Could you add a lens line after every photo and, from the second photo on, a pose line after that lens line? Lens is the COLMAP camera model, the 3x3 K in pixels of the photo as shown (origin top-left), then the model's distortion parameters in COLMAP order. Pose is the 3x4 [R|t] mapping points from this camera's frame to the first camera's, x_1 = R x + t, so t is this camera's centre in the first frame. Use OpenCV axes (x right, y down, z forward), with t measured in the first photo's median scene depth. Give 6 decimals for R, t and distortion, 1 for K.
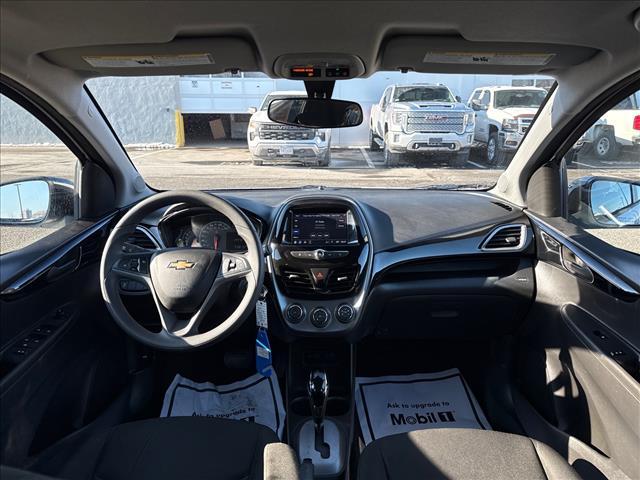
lens RADIAL K [[438.2, 0, 321.7], [0, 438.2, 243.2], [0, 0, 1]] dist [0.089986, 0.000875]
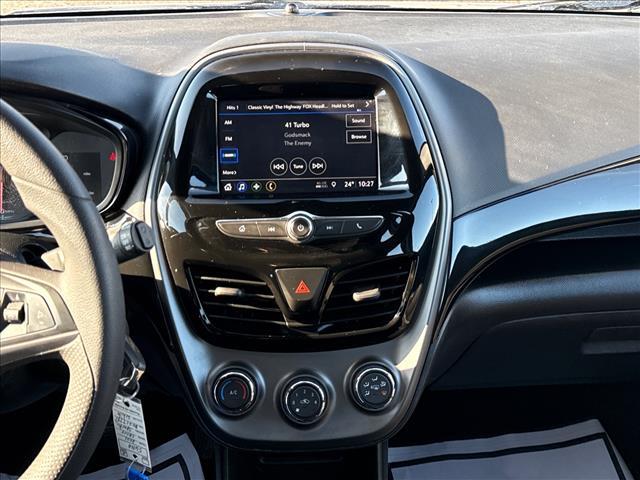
lens RADIAL K [[735.5, 0, 323.5], [0, 735.5, 238.4], [0, 0, 1]] dist [0.149299, 0.000000]
pose [[0.998259, -0.020510, 0.055308, -0.018731], [0.008507, 0.977861, 0.209080, -0.086902], [-0.058371, -0.208246, 0.976333, 0.429208]]
